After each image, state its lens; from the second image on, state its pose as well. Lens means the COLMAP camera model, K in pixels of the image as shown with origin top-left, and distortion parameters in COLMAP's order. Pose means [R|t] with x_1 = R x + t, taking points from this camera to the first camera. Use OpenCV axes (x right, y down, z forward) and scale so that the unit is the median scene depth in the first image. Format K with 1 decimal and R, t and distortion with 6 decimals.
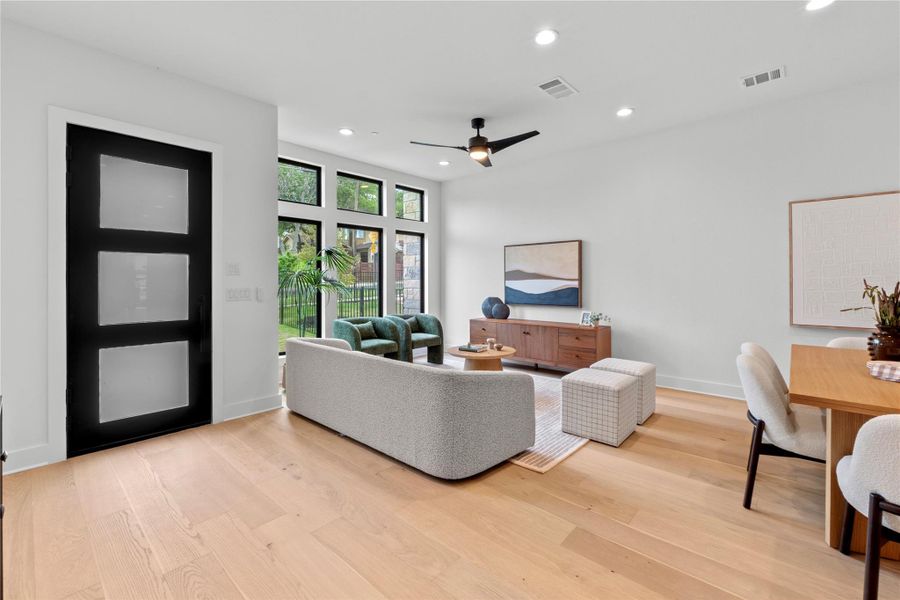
lens RADIAL K [[384.2, 0, 441.4], [0, 384.2, 282.6], [0, 0, 1]] dist [-0.008341, 0.000699]
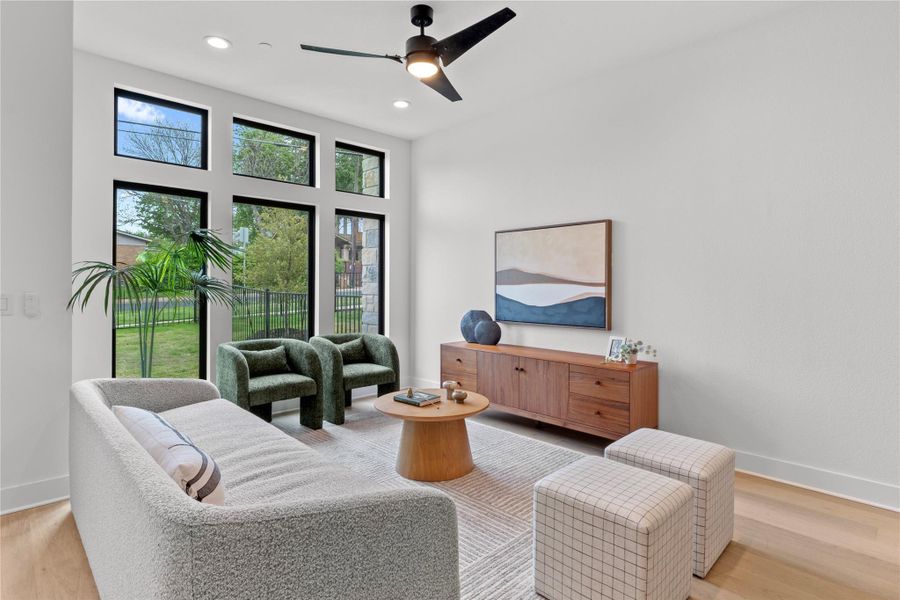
lens RADIAL K [[460.5, 0, 440.5], [0, 460.5, 286.6], [0, 0, 1]] dist [0.000158, -0.000535]
pose [[0.997845, 0.007766, -0.065158, 0.142102], [-0.007820, 0.999969, -0.000572, -0.001697], [0.065151, 0.001080, 0.997875, 0.250005]]
